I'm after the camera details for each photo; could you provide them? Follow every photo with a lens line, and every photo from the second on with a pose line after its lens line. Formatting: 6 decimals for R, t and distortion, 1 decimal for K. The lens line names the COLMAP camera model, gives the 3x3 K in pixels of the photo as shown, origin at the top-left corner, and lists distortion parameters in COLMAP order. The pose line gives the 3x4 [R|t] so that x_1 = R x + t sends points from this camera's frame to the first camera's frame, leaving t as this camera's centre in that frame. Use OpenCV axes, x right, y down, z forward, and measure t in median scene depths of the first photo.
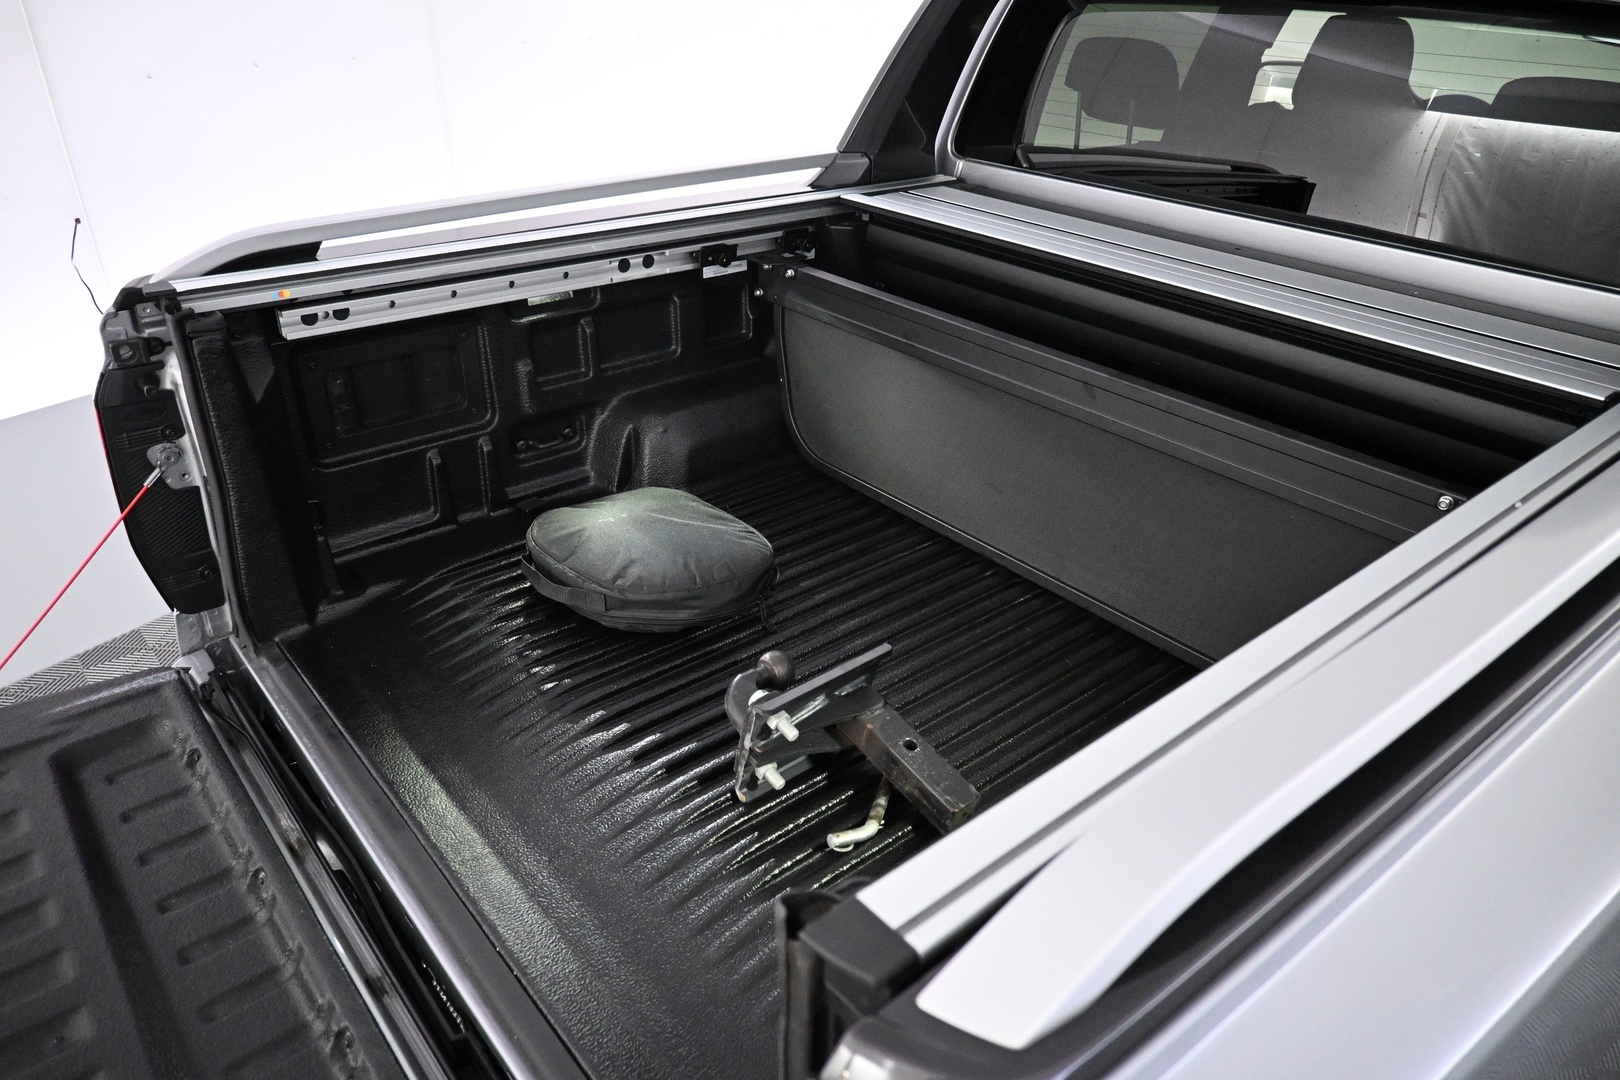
lens RADIAL K [[1077.8, 0, 812.7], [0, 1077.8, 576.9], [0, 0, 1]] dist [-0.000483, -0.001054]
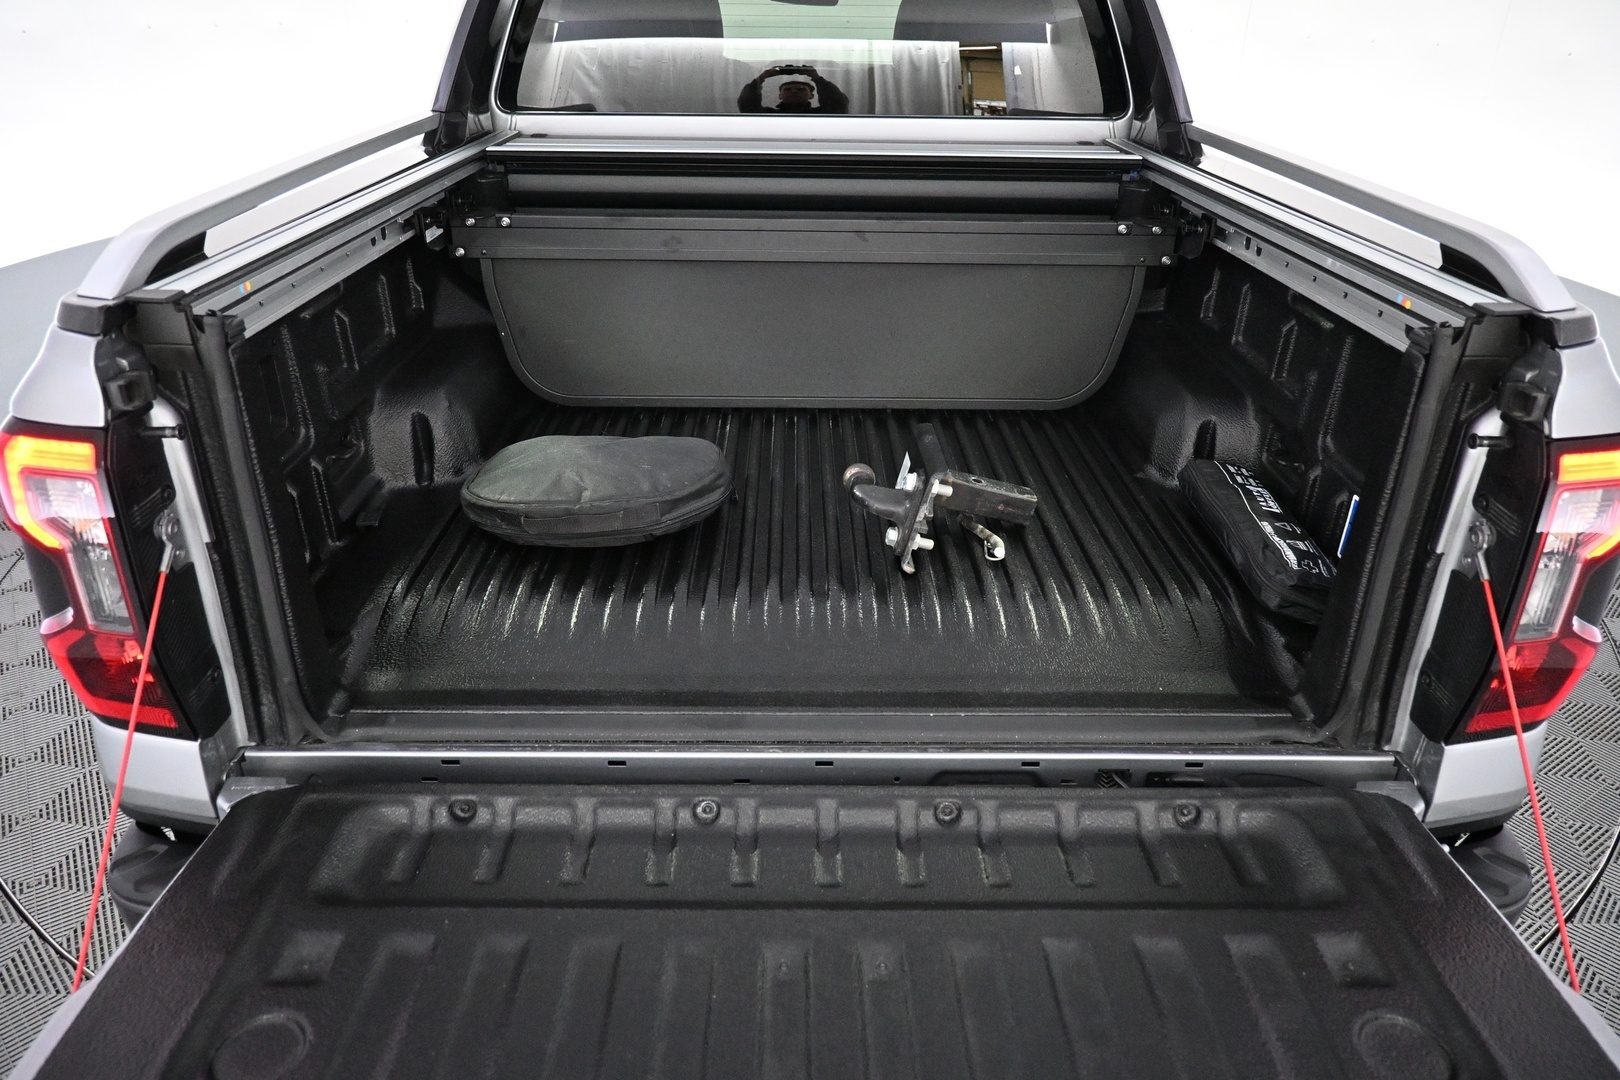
lens RADIAL K [[1091.2, 0, 810.0], [0, 1091.2, 540.0], [0, 0, 1]] dist [0.001620, -0.001384]
pose [[0.632704, -0.366319, 0.682273, -0.651412], [0.398798, 0.909361, 0.118421, -0.012762], [-0.663812, 0.197163, 0.721443, 0.114589]]
